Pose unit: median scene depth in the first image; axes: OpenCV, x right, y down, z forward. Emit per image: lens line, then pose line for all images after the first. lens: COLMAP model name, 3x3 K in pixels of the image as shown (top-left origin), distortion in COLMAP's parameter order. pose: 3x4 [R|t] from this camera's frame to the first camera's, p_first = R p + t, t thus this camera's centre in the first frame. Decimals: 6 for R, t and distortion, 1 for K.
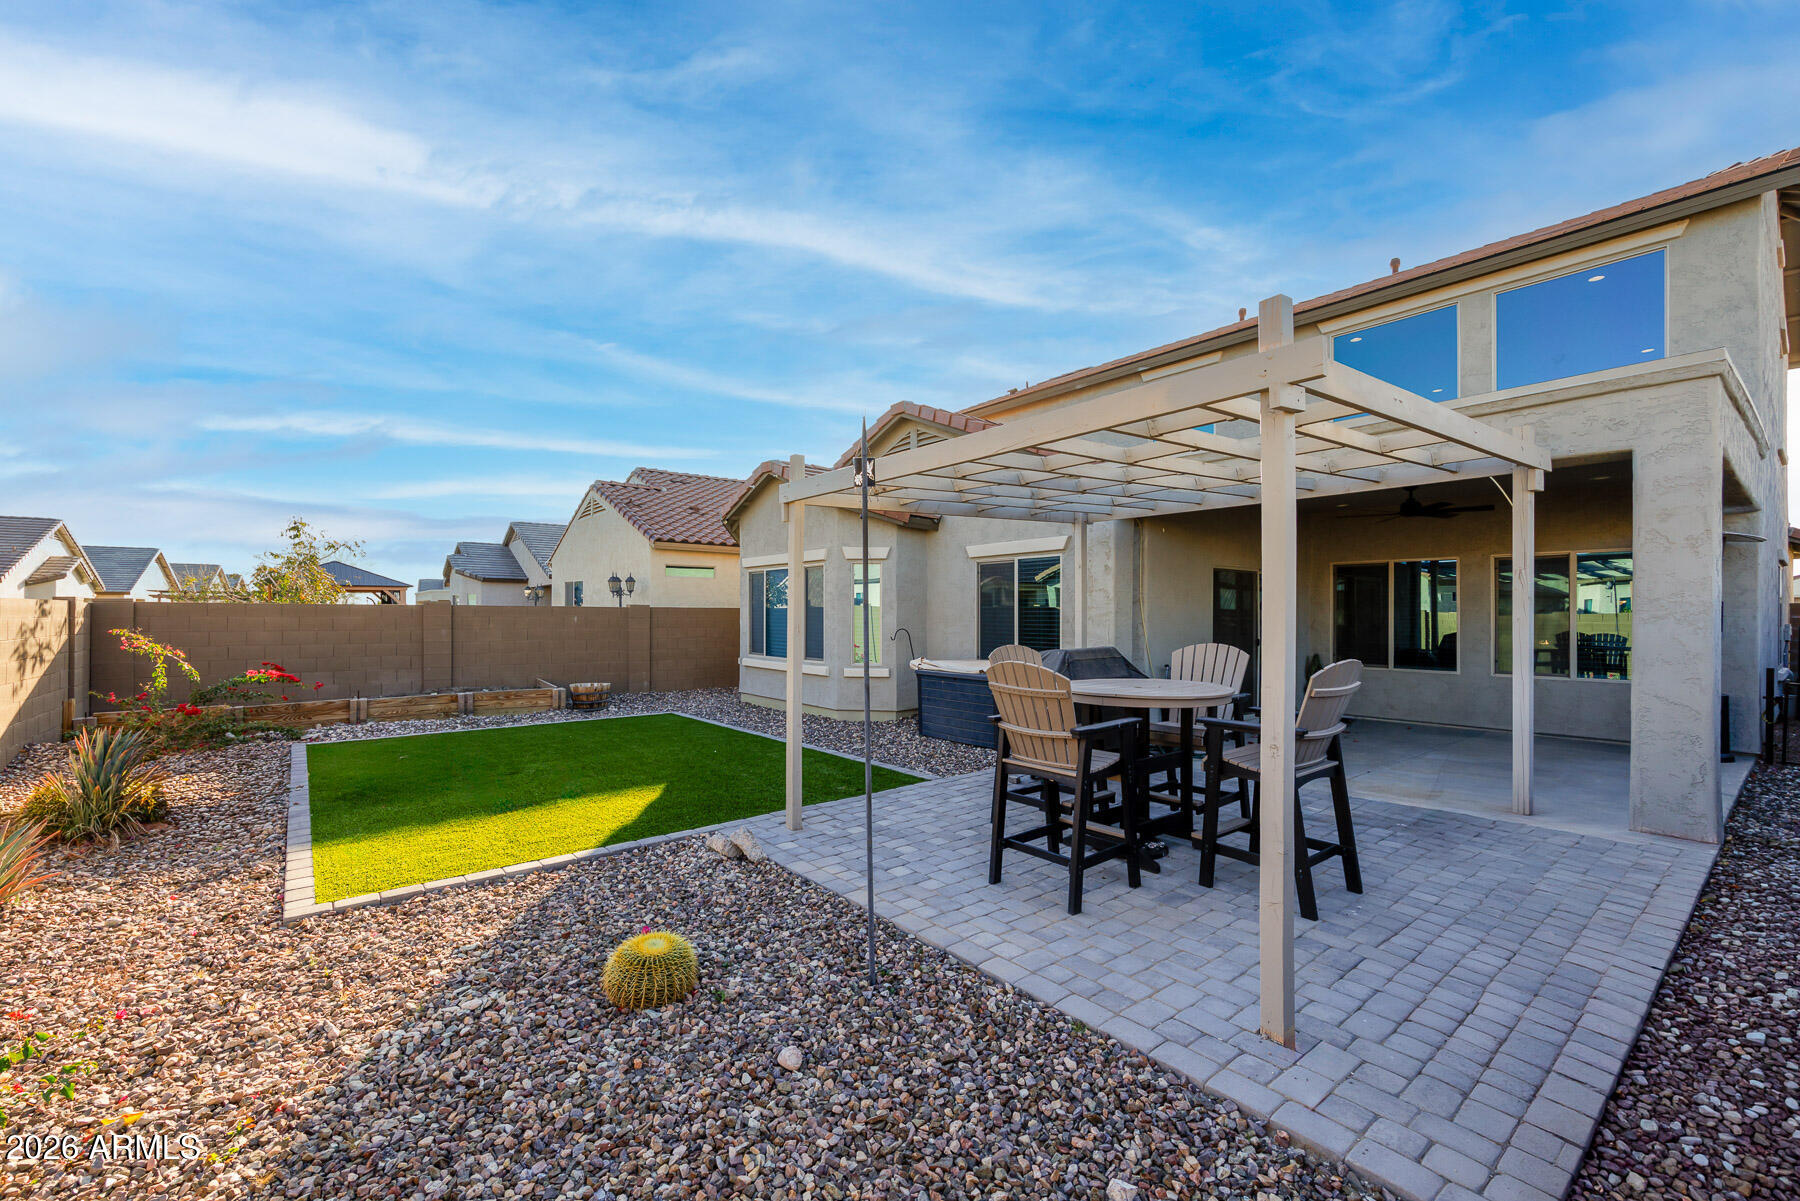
lens RADIAL K [[754.8, 0, 897.2], [0, 754.8, 617.4], [0, 0, 1]] dist [-0.002813, -0.000214]
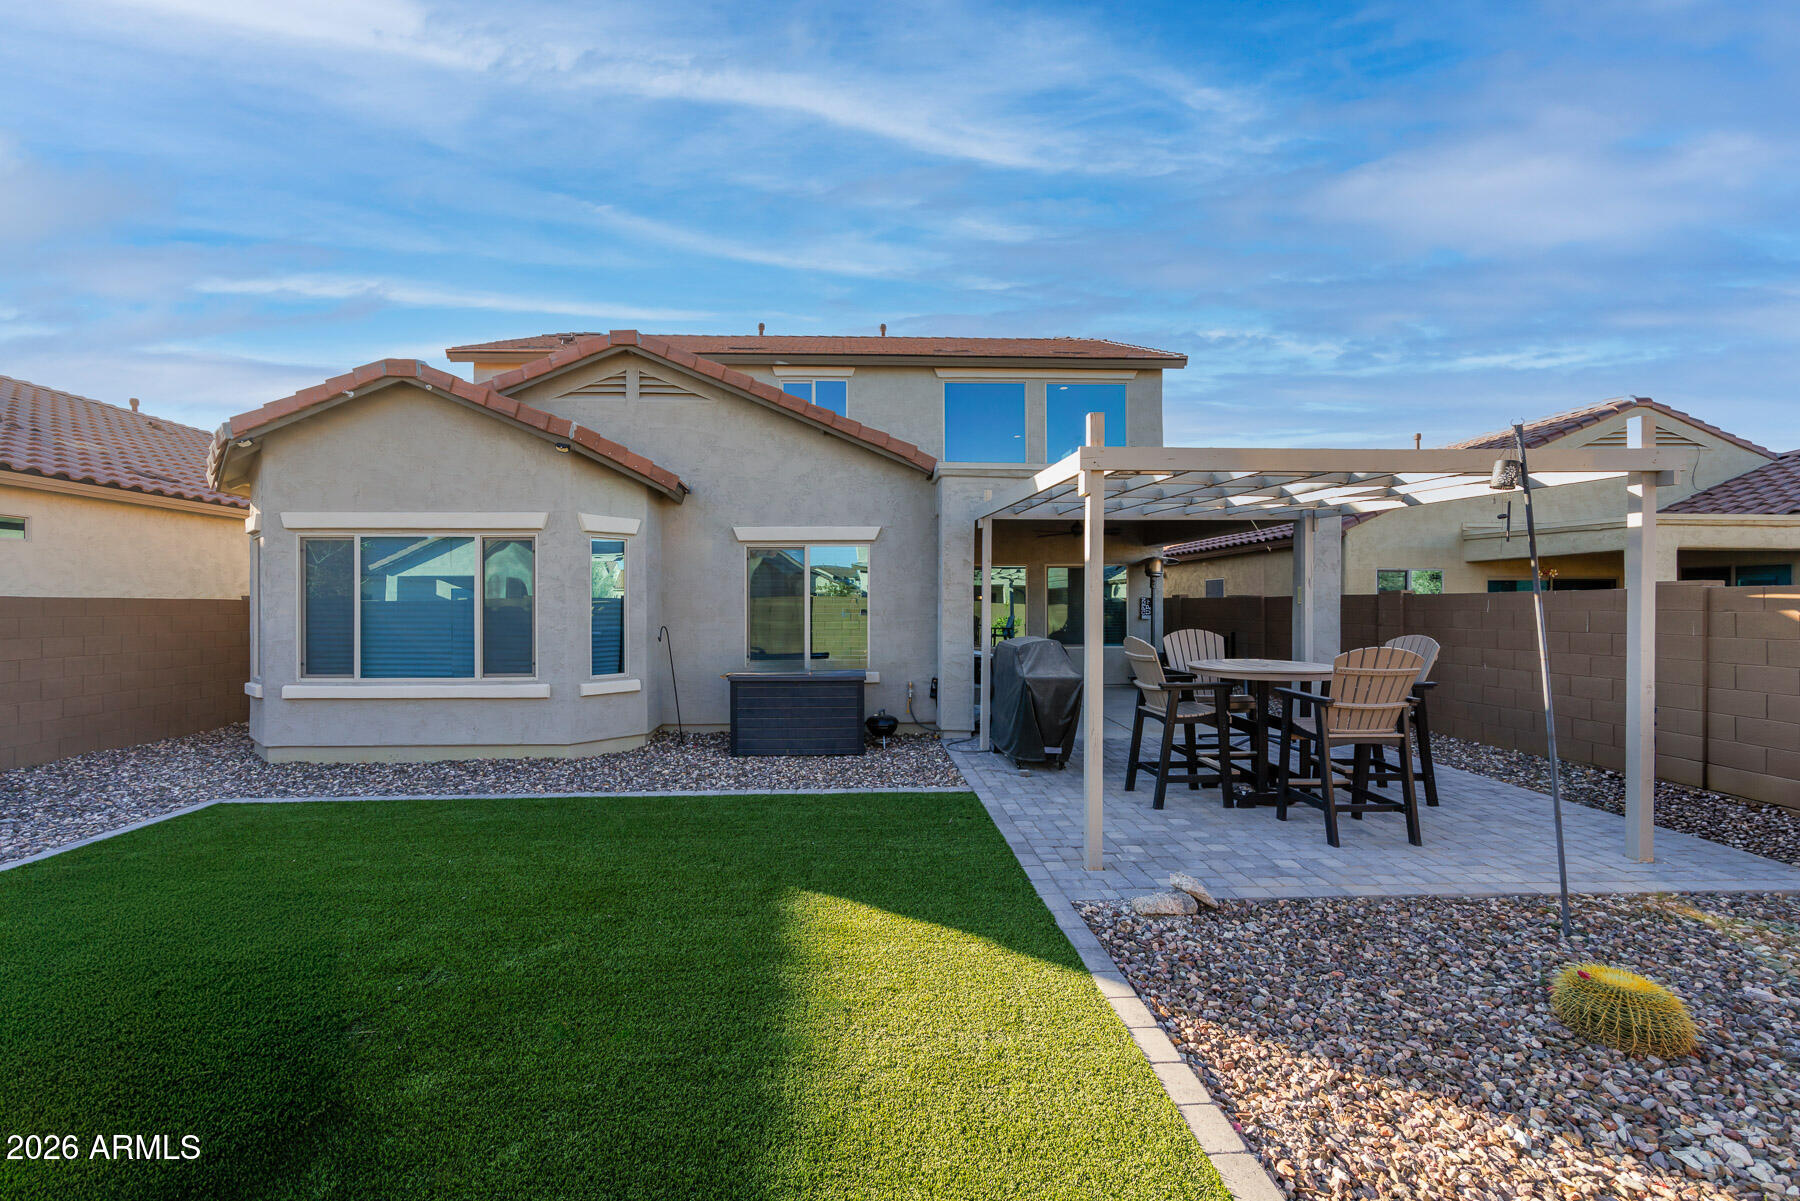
lens RADIAL K [[735.0, 0, 901.9], [0, 735.0, 608.4], [0, 0, 1]] dist [-0.000195, 0.000240]
pose [[0.592577, -0.007135, 0.805482, -0.641154], [0.005879, 0.999972, 0.004533, -0.006682], [-0.805492, 0.002049, 0.592603, 0.490384]]
